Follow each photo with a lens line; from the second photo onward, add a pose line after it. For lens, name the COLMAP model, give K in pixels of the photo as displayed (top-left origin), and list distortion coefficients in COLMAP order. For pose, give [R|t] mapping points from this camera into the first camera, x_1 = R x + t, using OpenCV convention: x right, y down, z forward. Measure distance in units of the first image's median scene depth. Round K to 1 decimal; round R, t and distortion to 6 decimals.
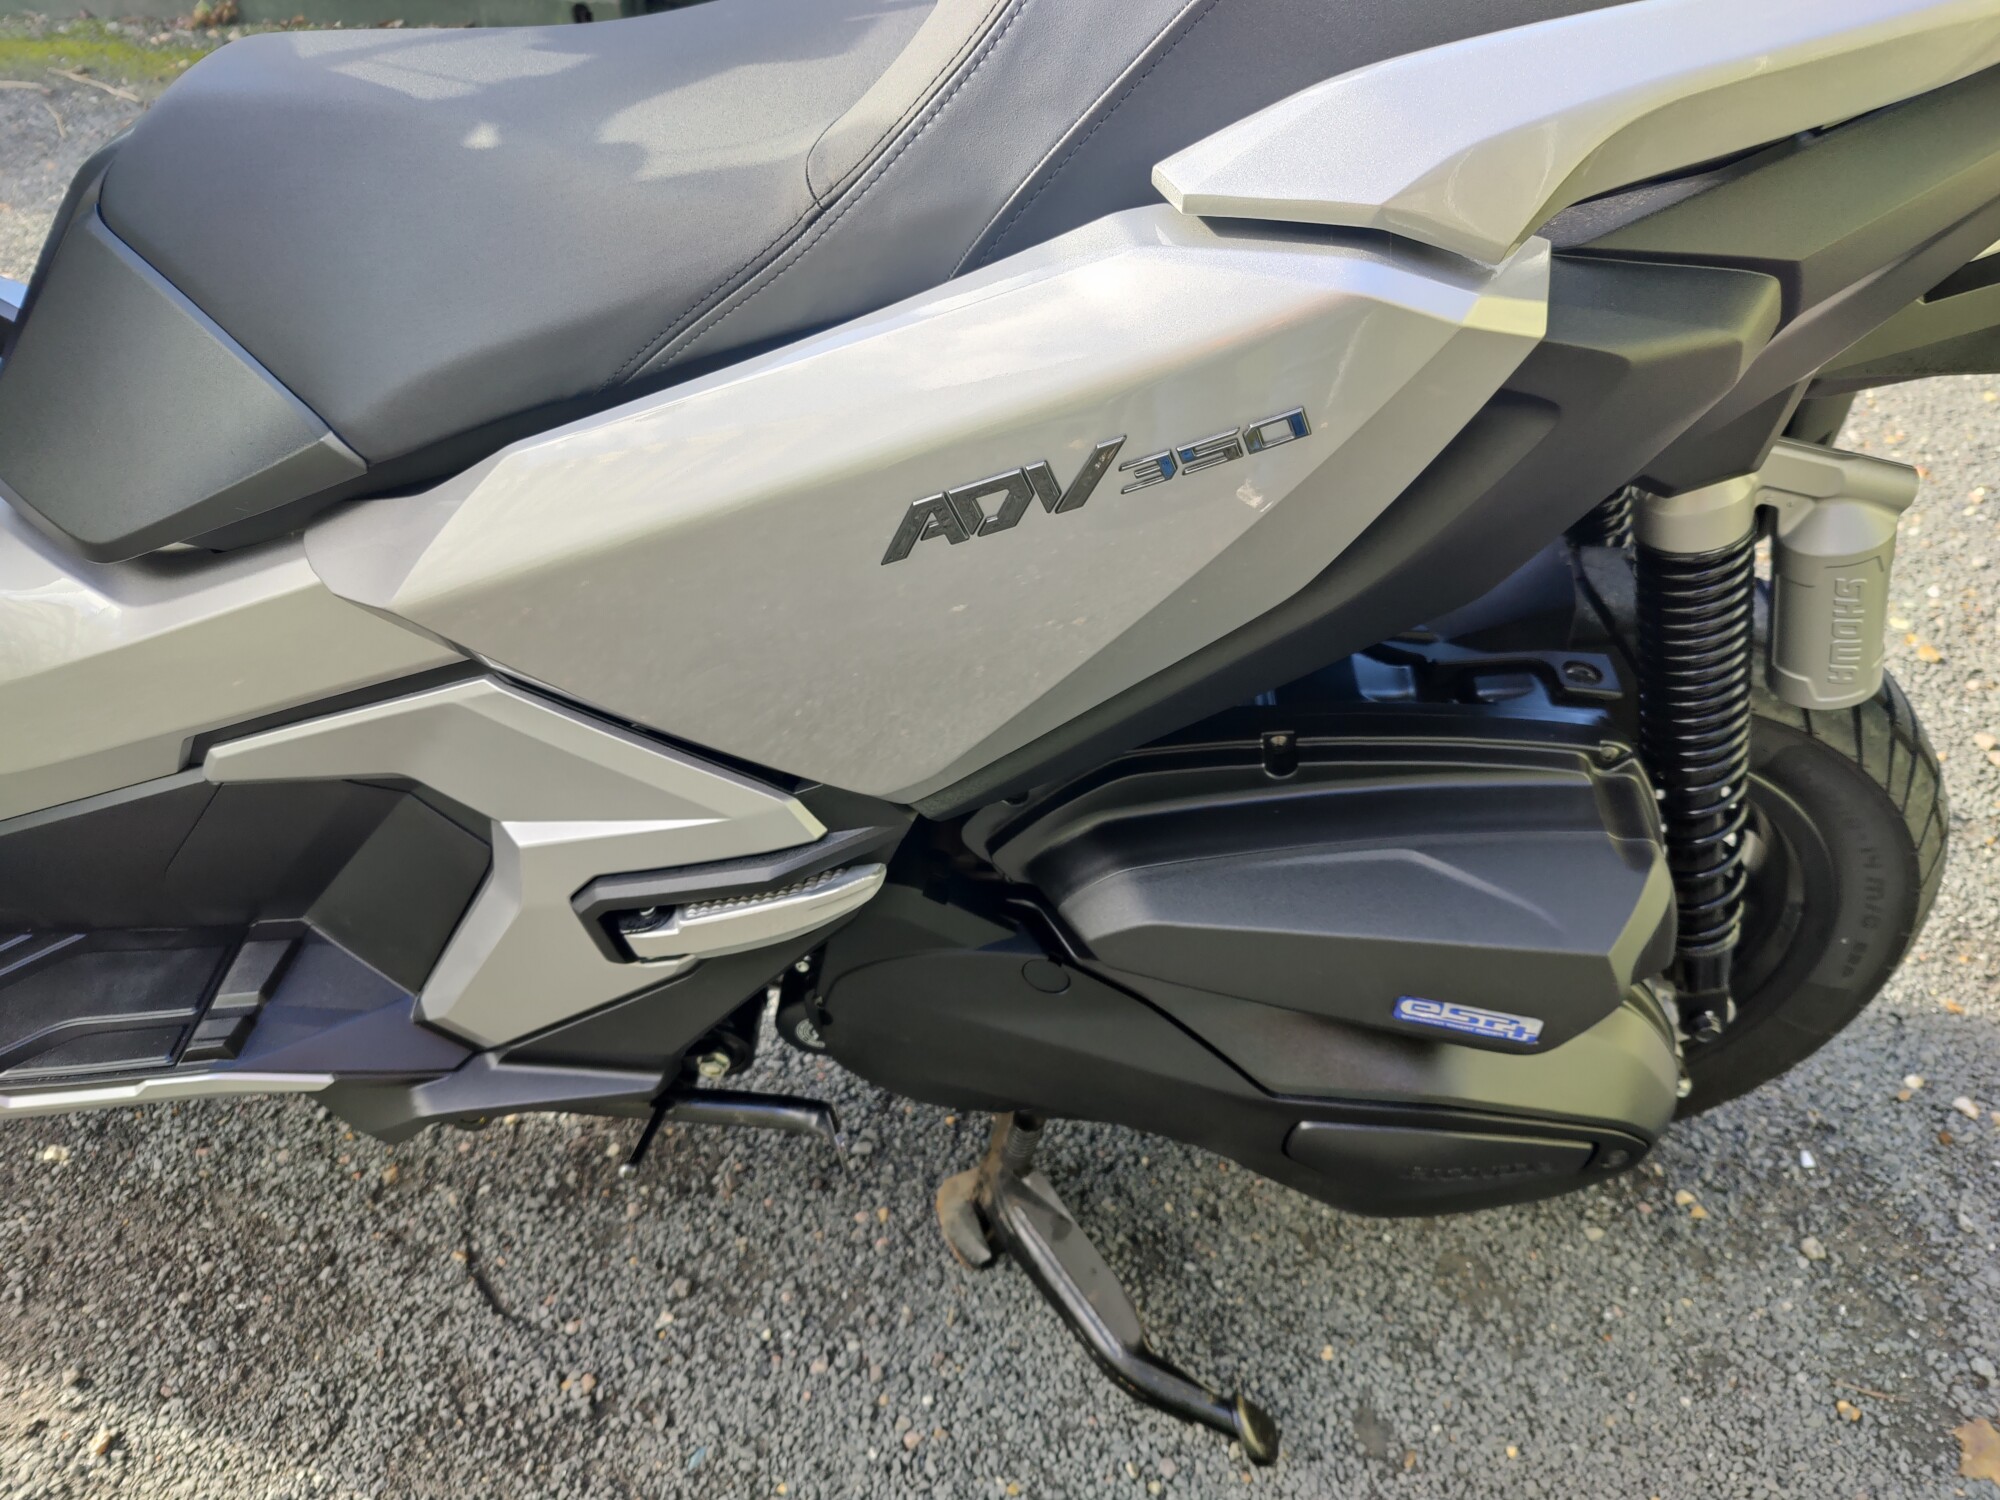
lens RADIAL K [[1400.3, 0, 996.6], [0, 1400.3, 752.4], [0, 0, 1]] dist [0.041630, -0.058207]
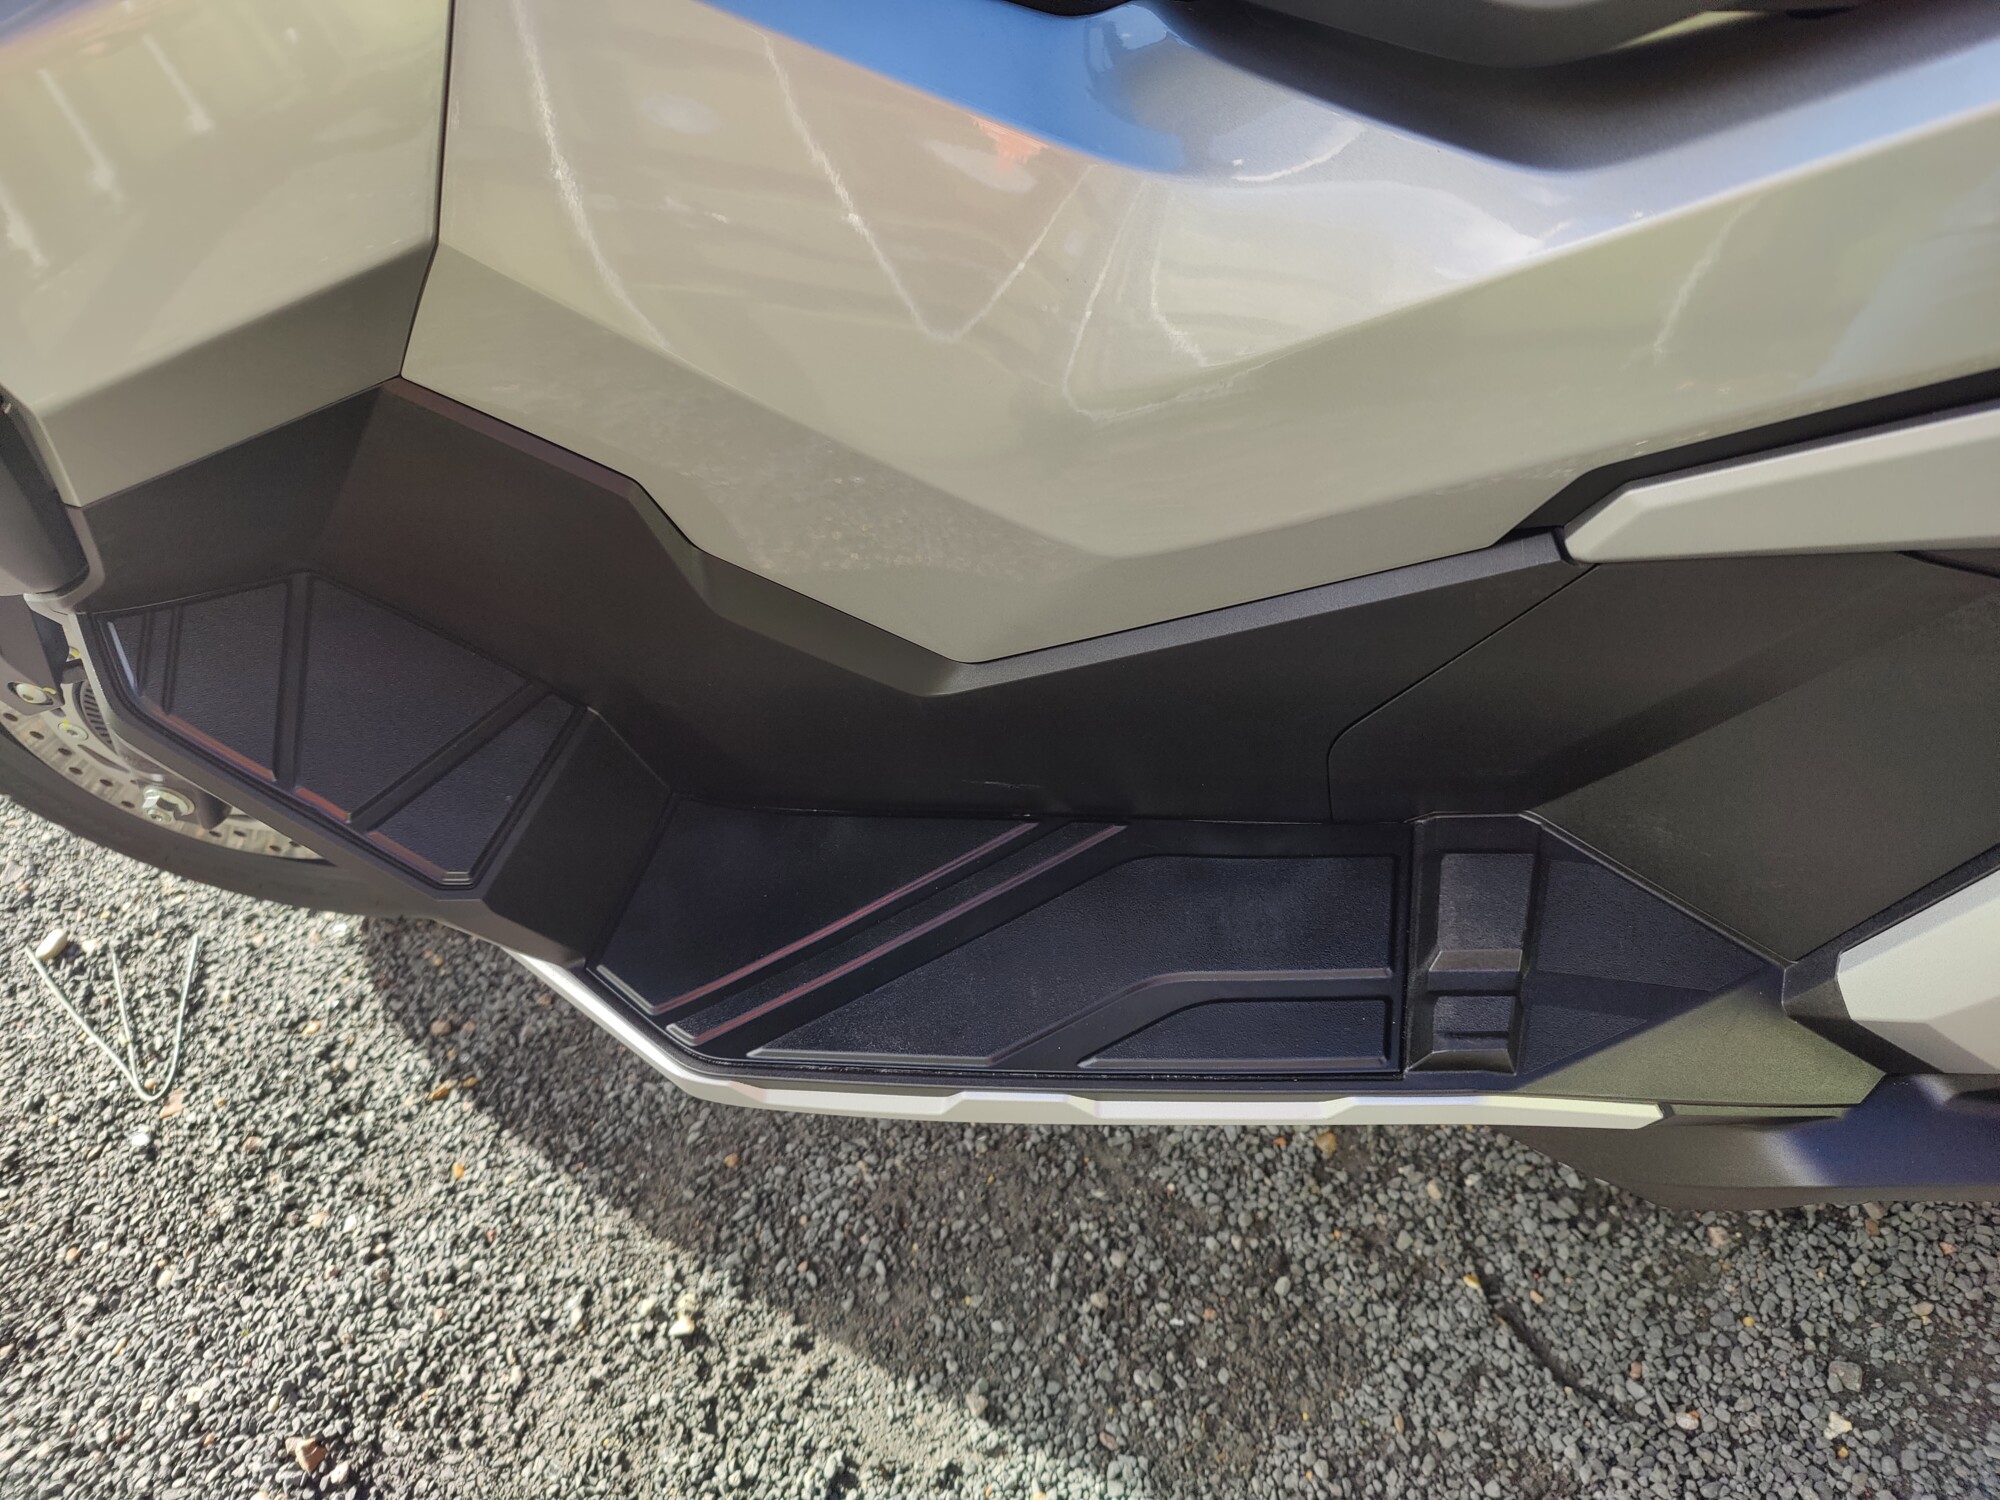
lens RADIAL K [[1400.3, 0, 984.7], [0, 1400.3, 758.0], [0, 0, 1]] dist [0.041630, -0.058207]
pose [[0.963111, 0.020785, -0.268301, -0.430259], [0.012212, 0.992610, 0.120734, 0.018714], [0.268828, -0.119557, 0.955739, 0.311909]]
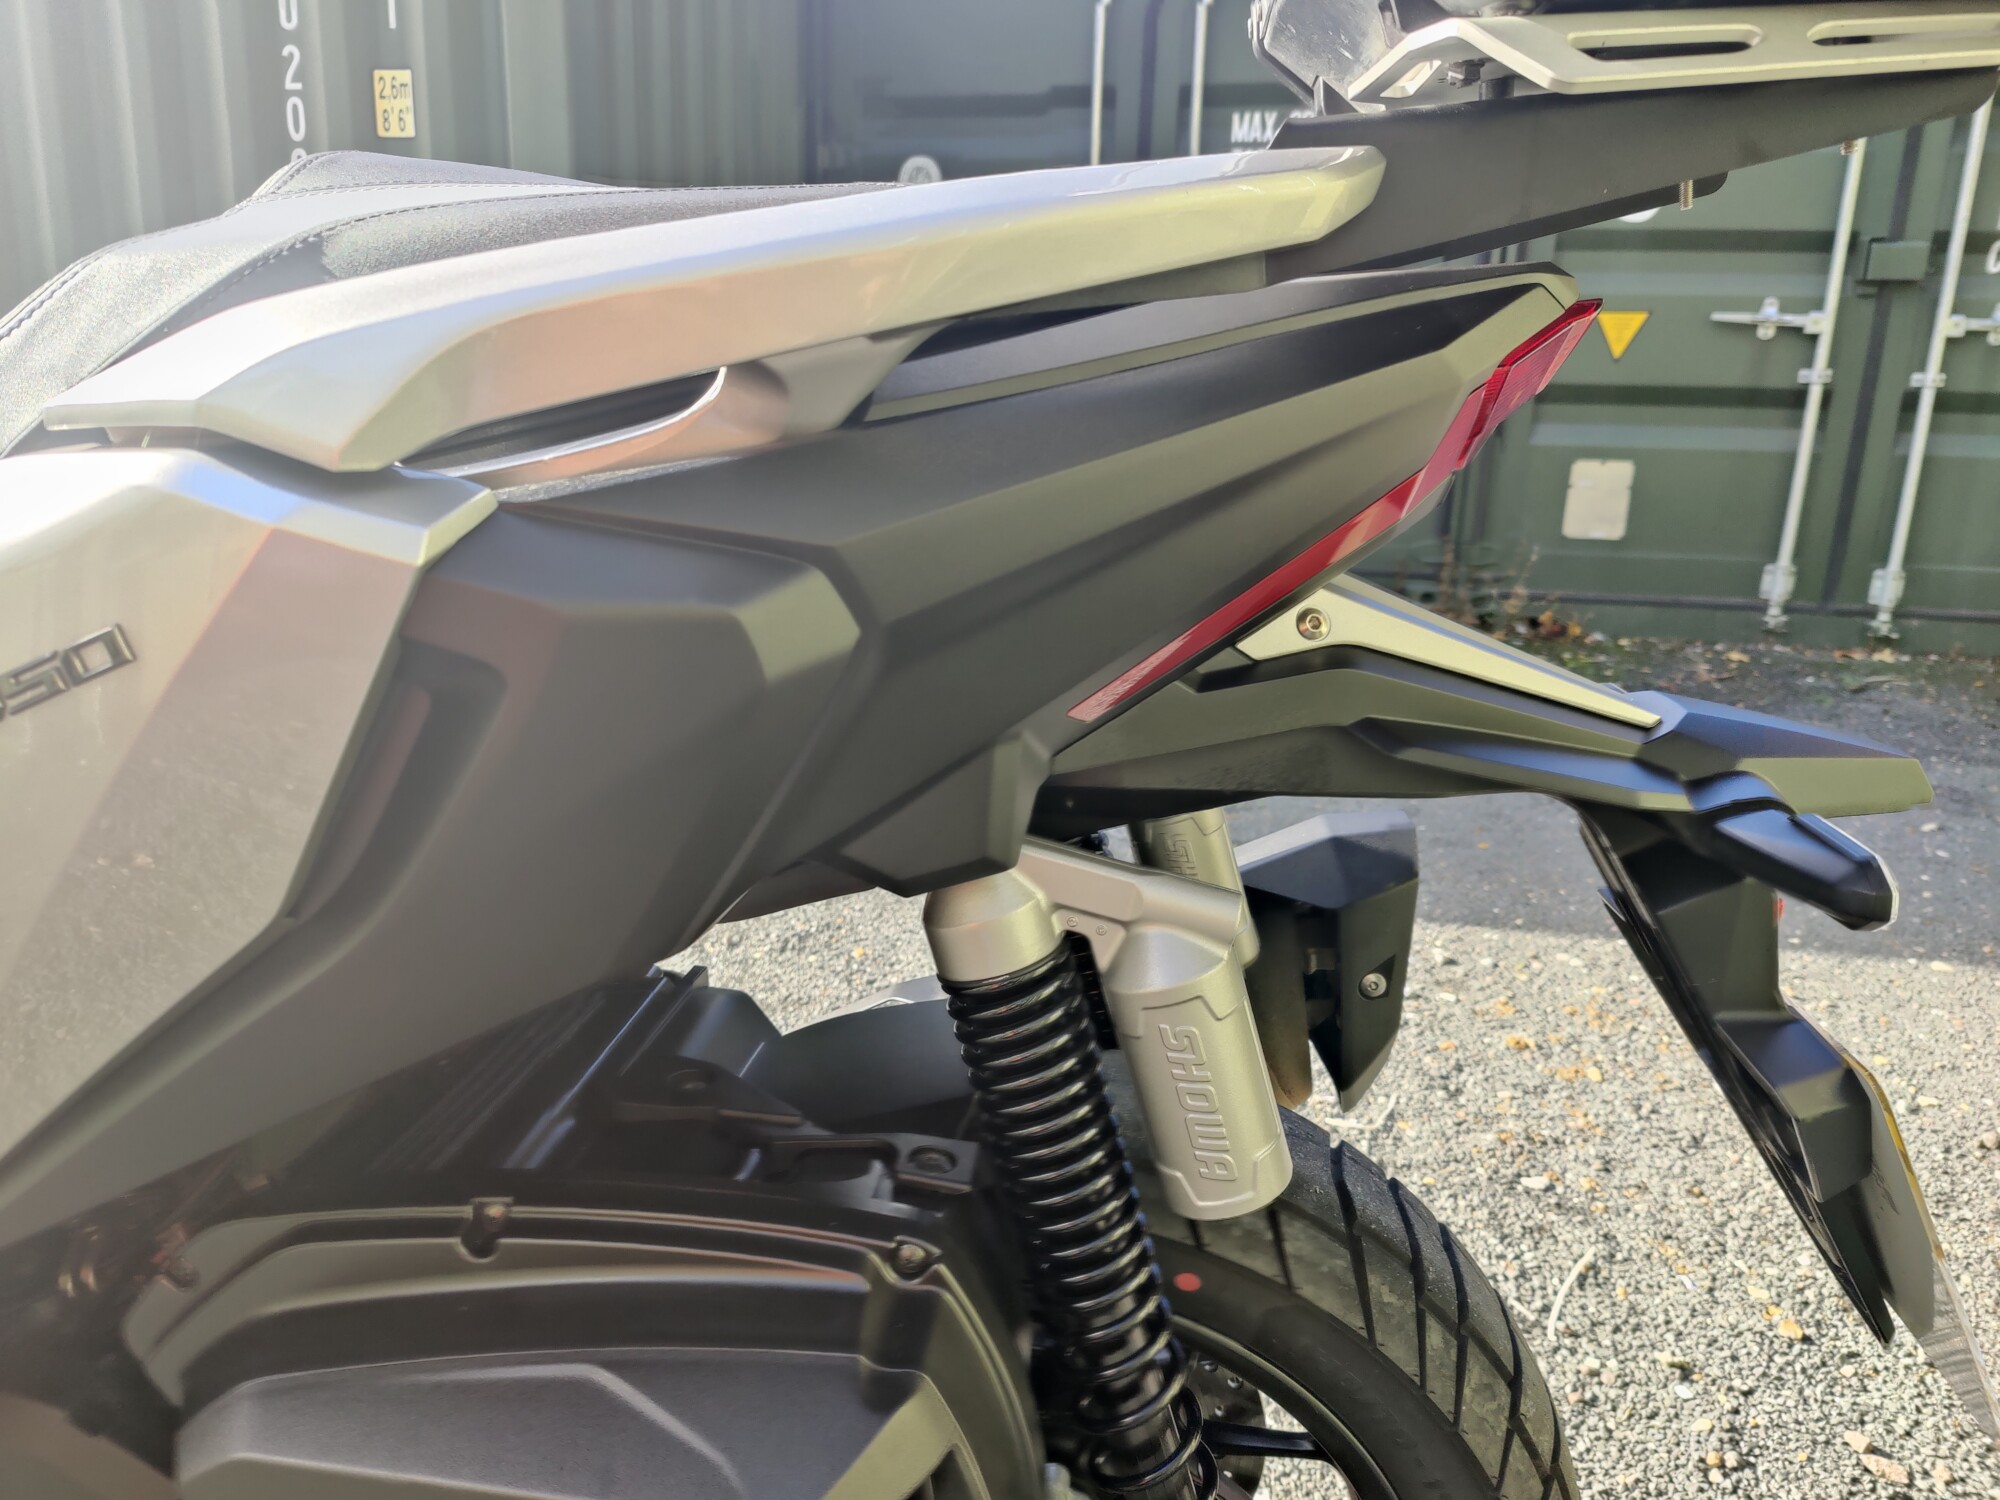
lens RADIAL K [[1400.3, 0, 961.4], [0, 1400.3, 722.9], [0, 0, 1]] dist [0.041630, -0.058207]
pose [[0.996766, 0.042750, -0.068046, 0.323577], [-0.070216, 0.875143, -0.478742, 0.070989], [0.039084, 0.481971, 0.875315, 0.132660]]
